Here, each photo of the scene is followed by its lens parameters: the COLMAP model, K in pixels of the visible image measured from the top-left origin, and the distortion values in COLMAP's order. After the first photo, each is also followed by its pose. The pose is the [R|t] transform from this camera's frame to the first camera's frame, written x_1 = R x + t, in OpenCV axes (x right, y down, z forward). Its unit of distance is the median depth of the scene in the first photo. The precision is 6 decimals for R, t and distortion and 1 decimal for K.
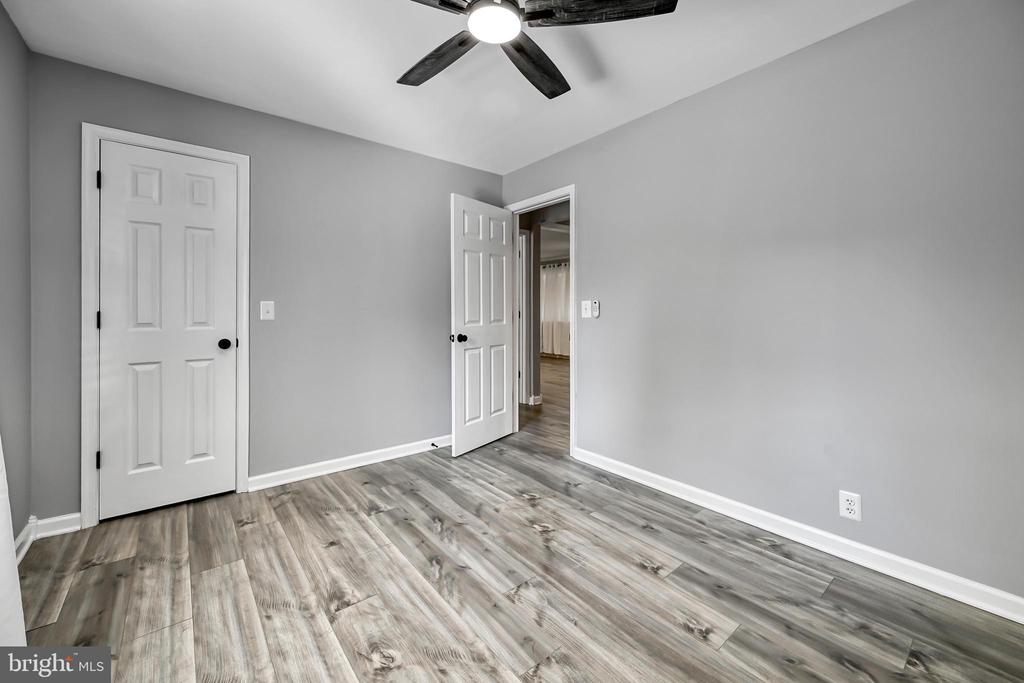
lens RADIAL K [[411.5, 0, 511.8], [0, 411.5, 346.1], [0, 0, 1]] dist [0.001241, 0.000222]
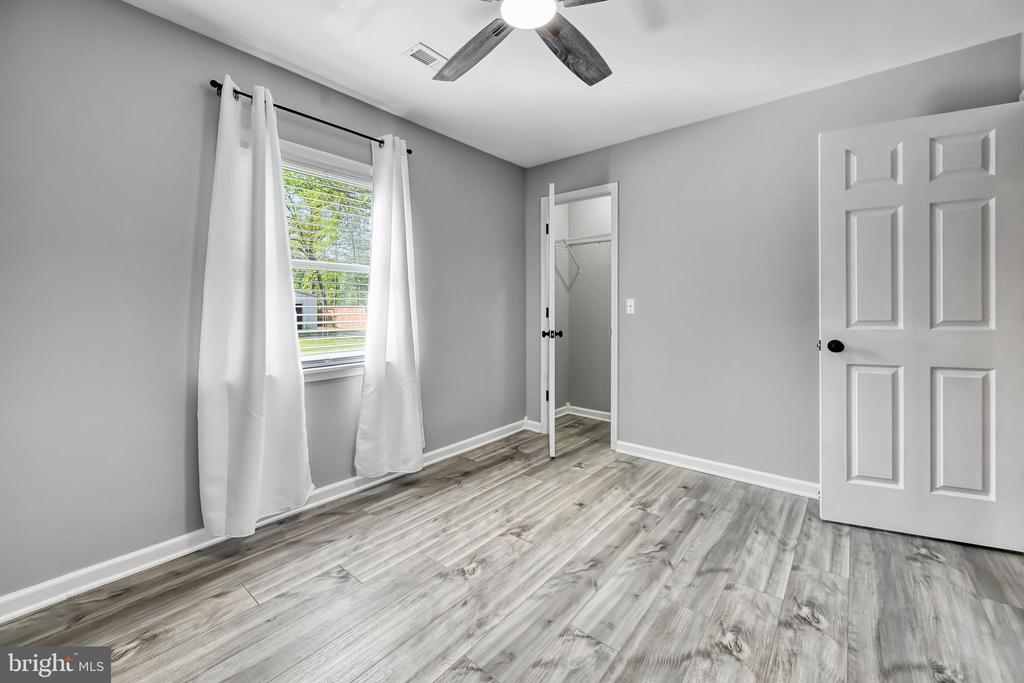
lens RADIAL K [[411.5, 0, 512.0], [0, 411.5, 307.6], [0, 0, 1]] dist [0.001241, 0.000222]
pose [[0.201397, -0.001441, -0.979509, 0.758763], [-0.077726, 0.996822, -0.017448, -0.050333], [0.976421, 0.079647, 0.200645, 0.593521]]
